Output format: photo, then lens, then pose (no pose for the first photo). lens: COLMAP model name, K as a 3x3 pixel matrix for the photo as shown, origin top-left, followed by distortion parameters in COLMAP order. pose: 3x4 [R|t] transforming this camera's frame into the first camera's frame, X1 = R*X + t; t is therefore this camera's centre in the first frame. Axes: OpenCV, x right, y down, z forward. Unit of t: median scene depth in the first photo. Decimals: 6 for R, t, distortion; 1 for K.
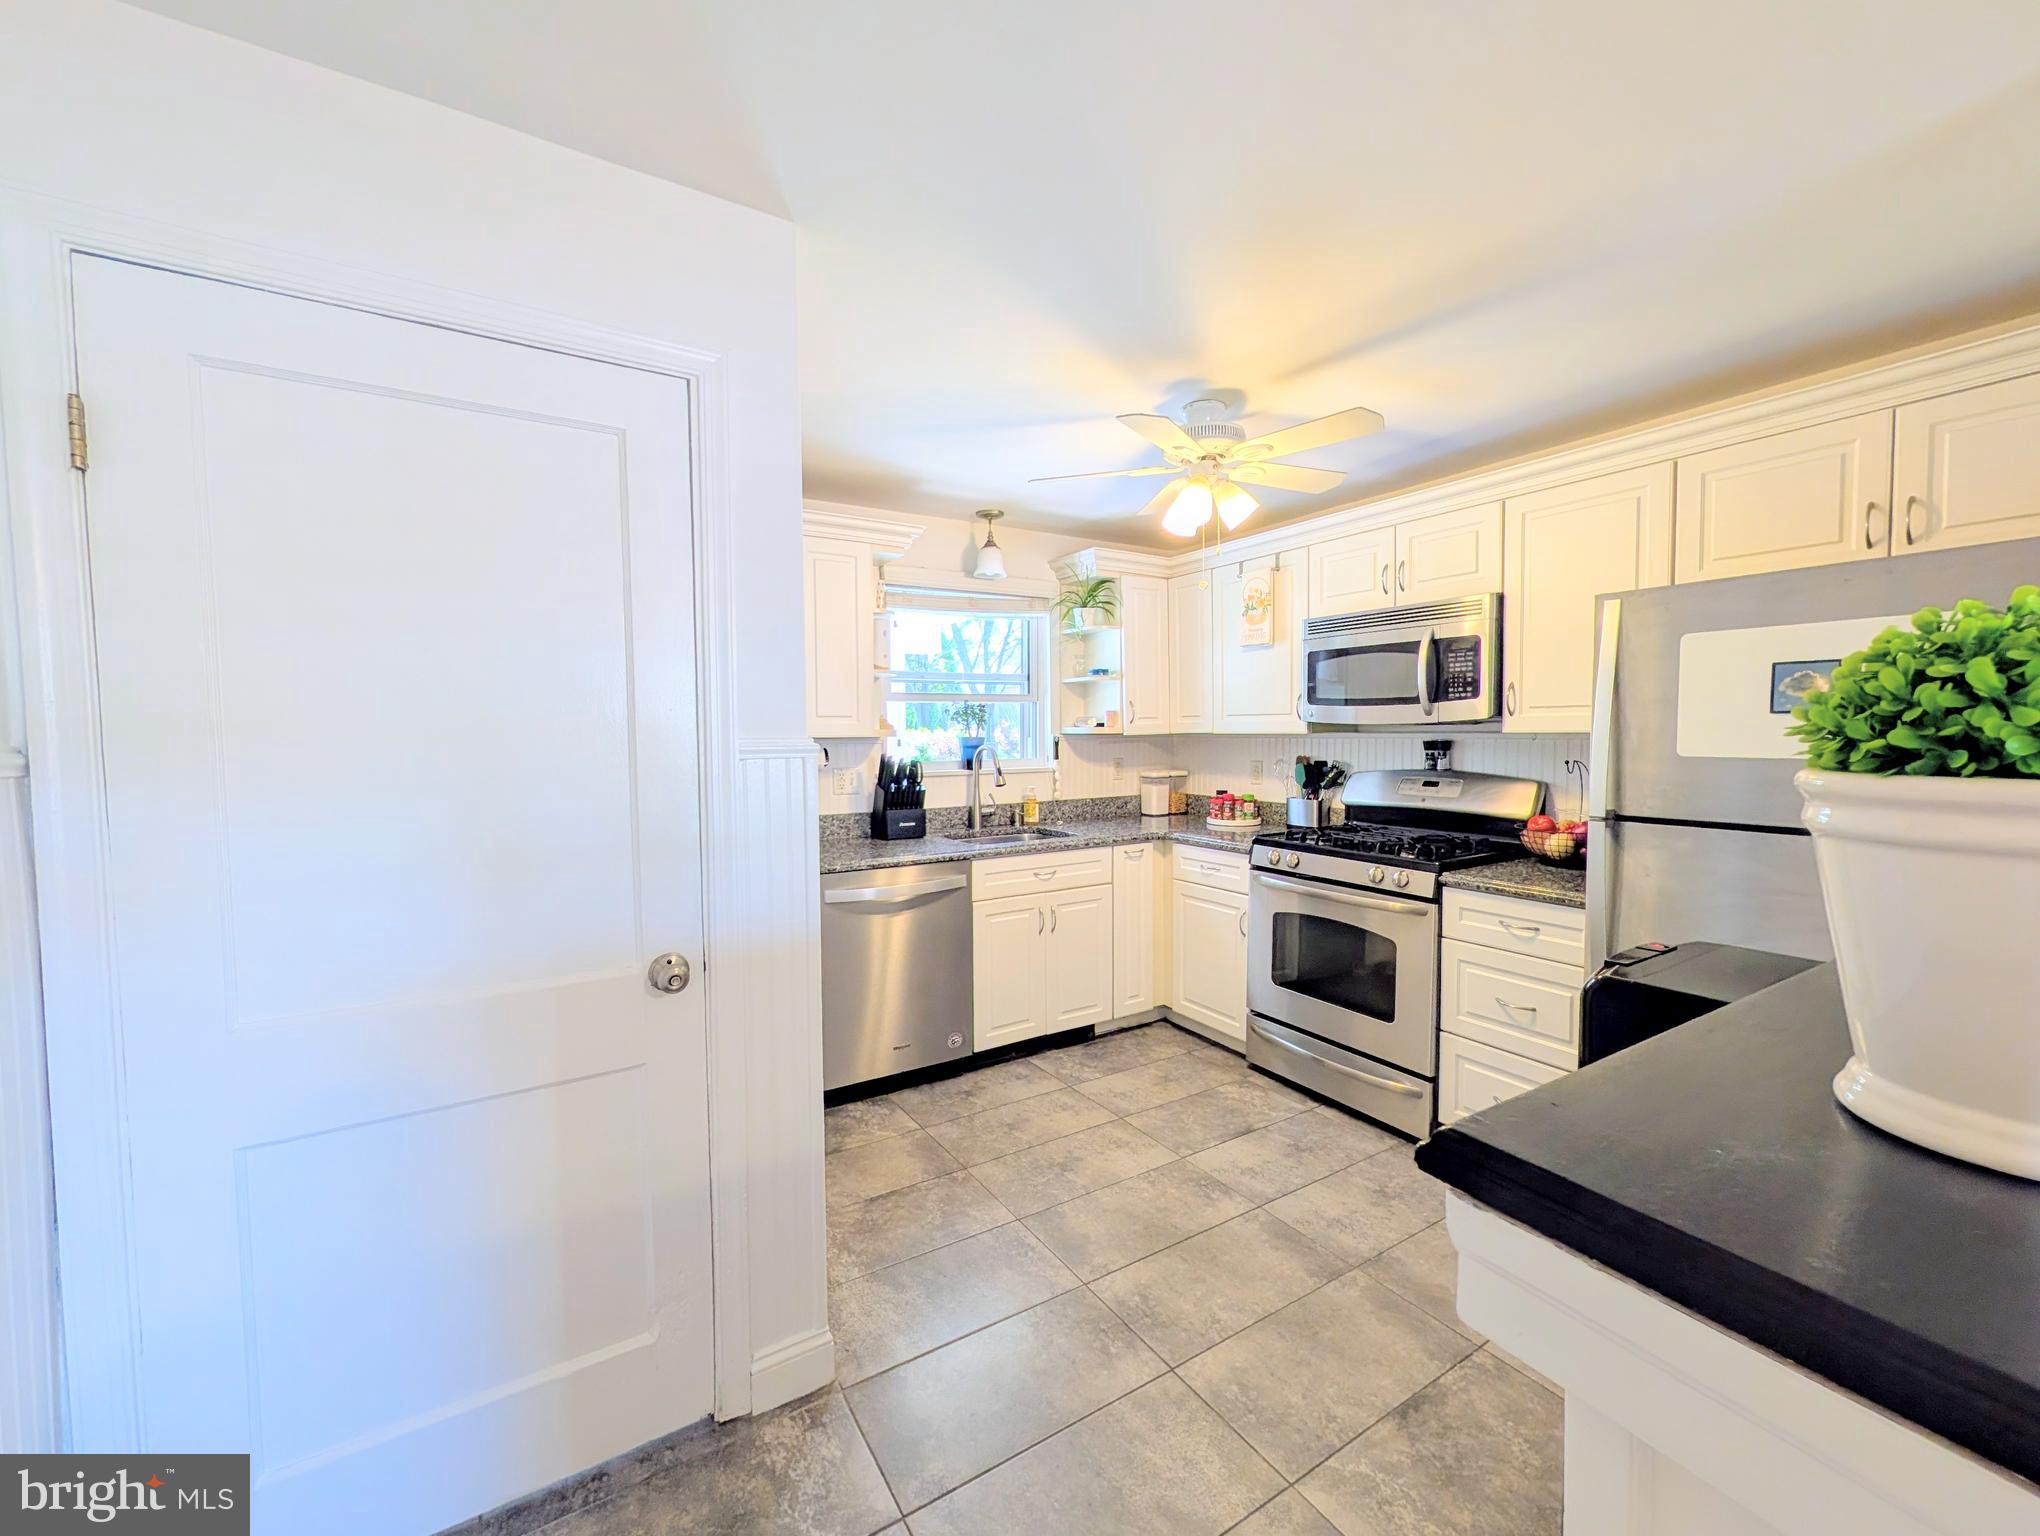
lens RADIAL K [[814.5, 0, 1017.5], [0, 814.5, 768.1], [0, 0, 1]] dist [0.000526, -0.000113]
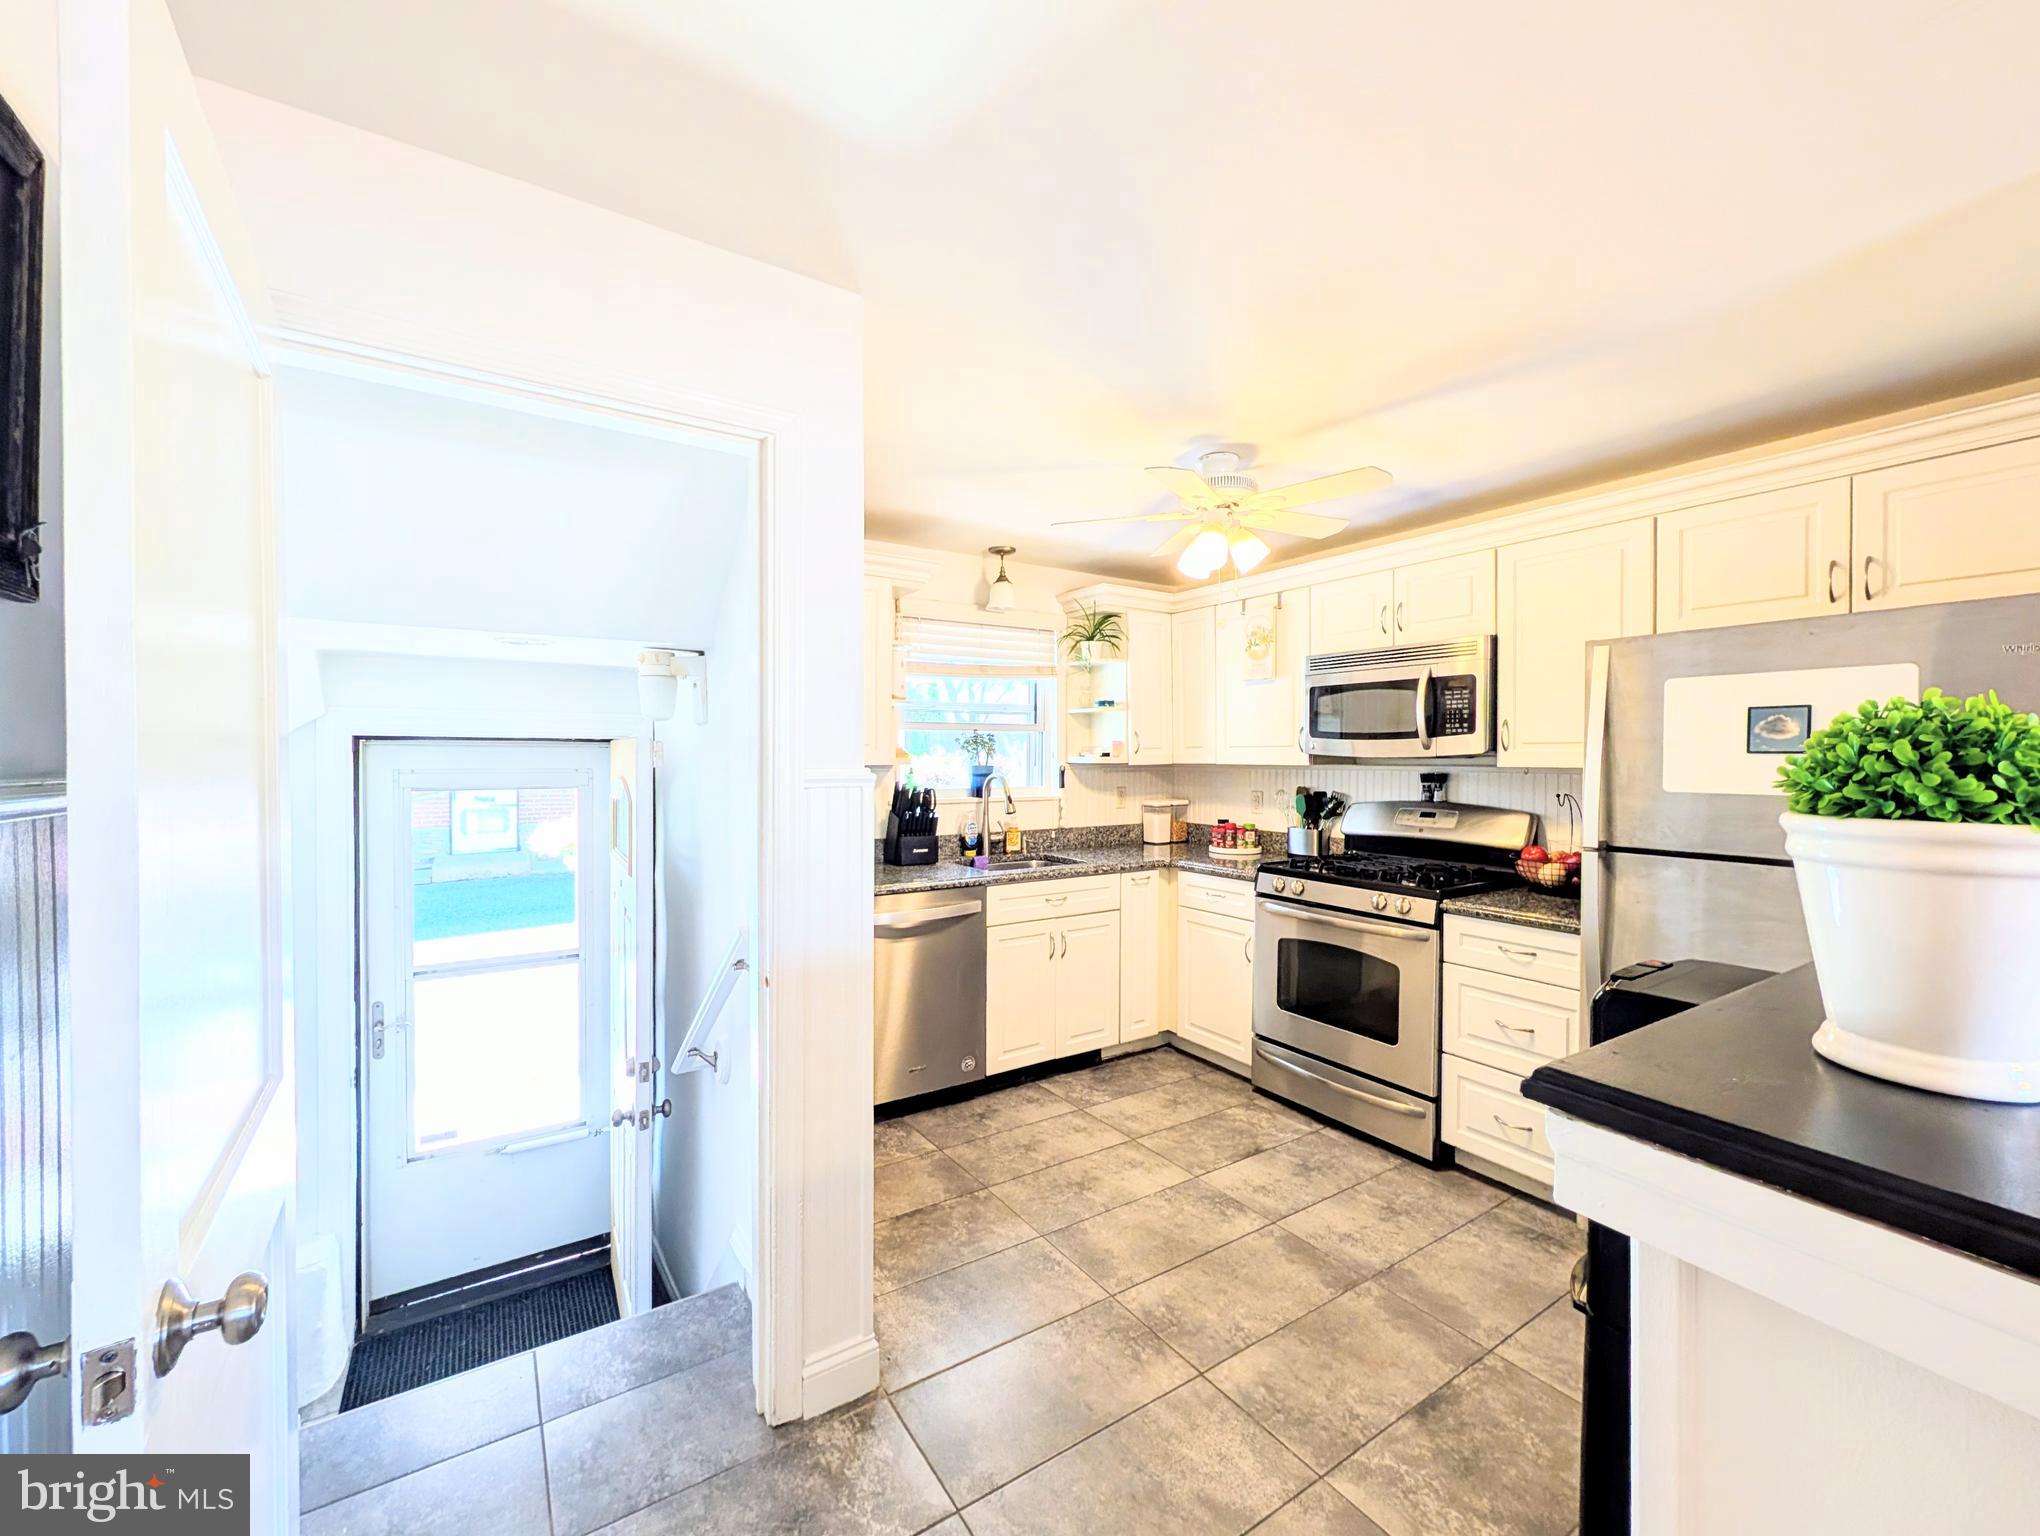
lens RADIAL K [[824.7, 0, 1018.0], [0, 824.7, 768.4], [0, 0, 1]] dist [0.000894, -0.000206]
pose [[0.999648, 0.008952, 0.024967, -0.042003], [-0.008146, 0.999449, -0.032167, -0.001853], [-0.025241, 0.031952, 0.999171, -0.041513]]
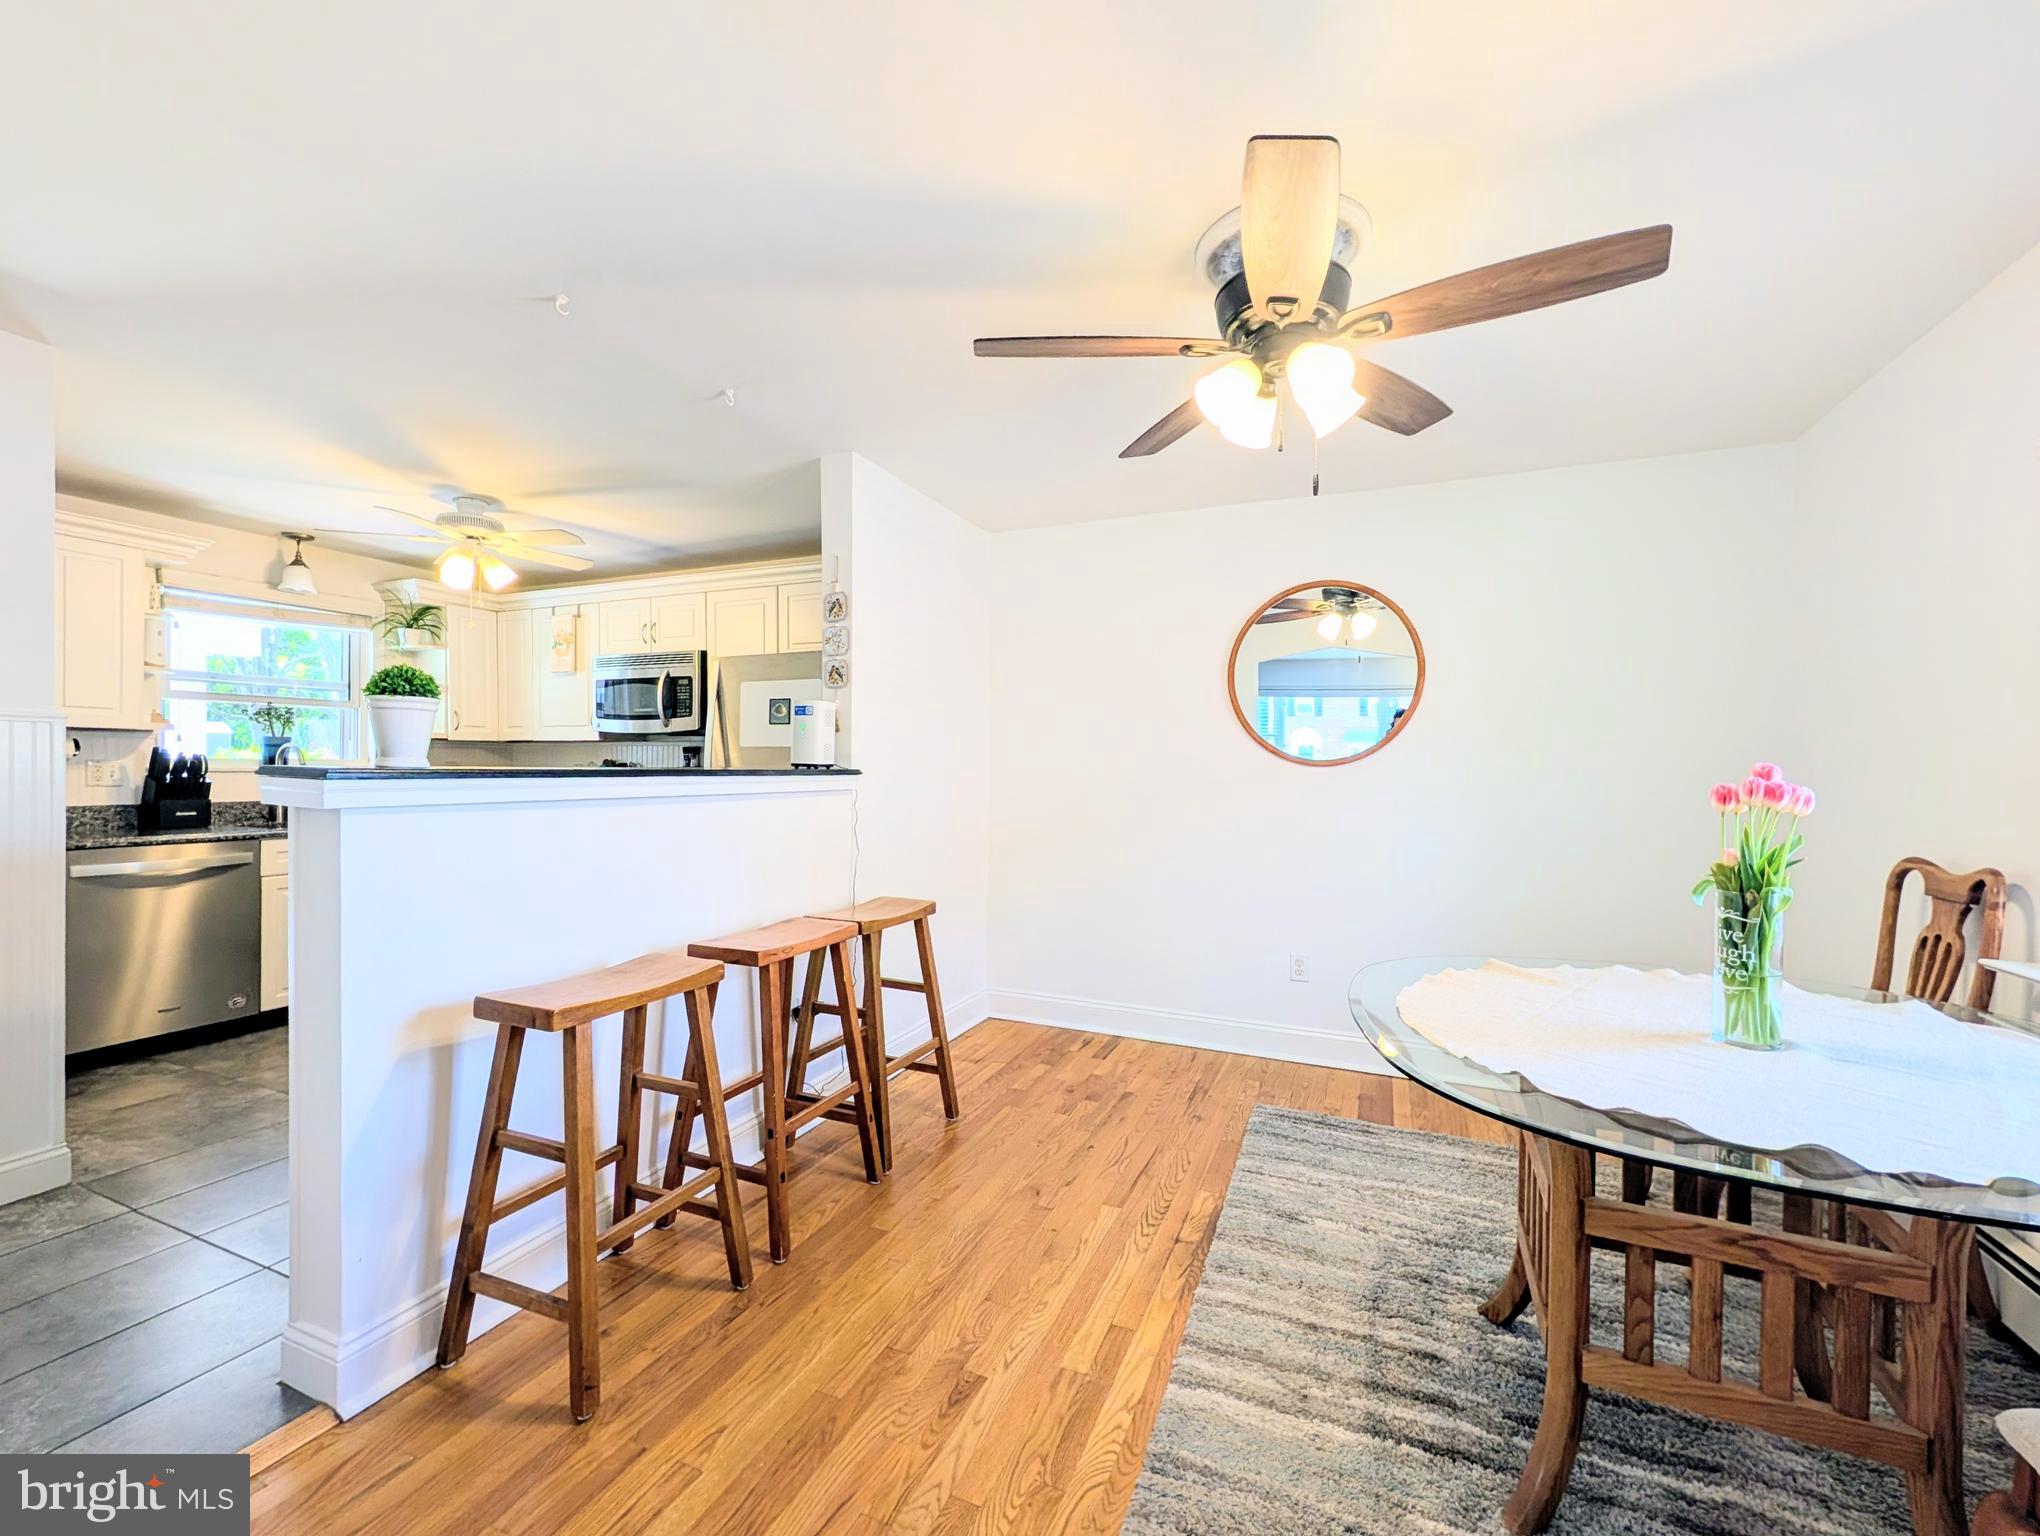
lens RADIAL K [[836.2, 0, 1021.8], [0, 836.2, 773.6], [0, 0, 1]] dist [0.000139, -0.000453]
pose [[0.817075, 0.010788, 0.576431, 0.133715], [0.011524, 0.999320, -0.035037, 0.071772], [-0.576417, 0.035270, 0.816394, -0.552697]]
